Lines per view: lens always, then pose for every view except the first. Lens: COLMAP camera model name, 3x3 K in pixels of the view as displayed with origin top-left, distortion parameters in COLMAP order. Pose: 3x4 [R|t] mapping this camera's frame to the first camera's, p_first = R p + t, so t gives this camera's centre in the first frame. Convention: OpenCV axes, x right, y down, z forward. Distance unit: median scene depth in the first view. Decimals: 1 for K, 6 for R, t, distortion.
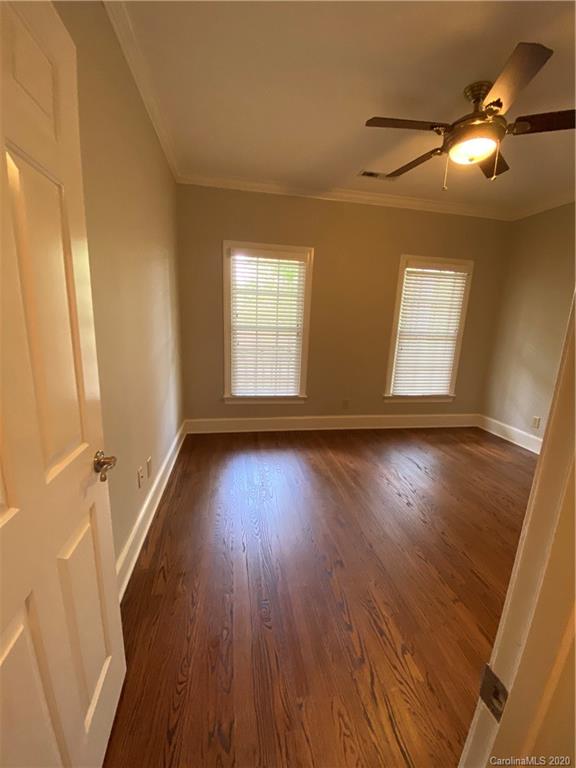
lens RADIAL K [[311.2, 0, 288.0], [0, 311.2, 384.0], [0, 0, 1]] dist [0.032282, -0.028399]
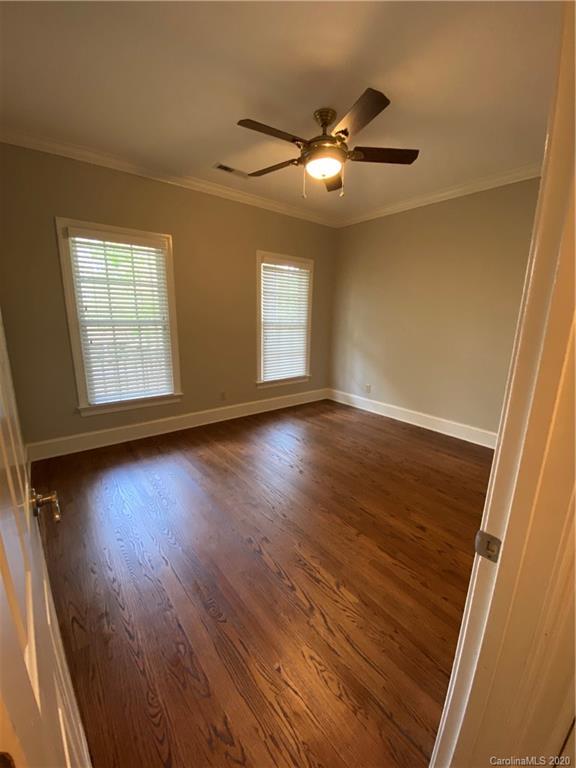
lens RADIAL K [[311.2, 0, 288.0], [0, 311.2, 384.0], [0, 0, 1]] dist [0.032282, -0.028399]
pose [[0.878441, -0.124055, 0.461466, -0.105629], [0.110918, 0.992273, 0.055608, -0.006311], [-0.464799, 0.002336, 0.885413, 0.003470]]
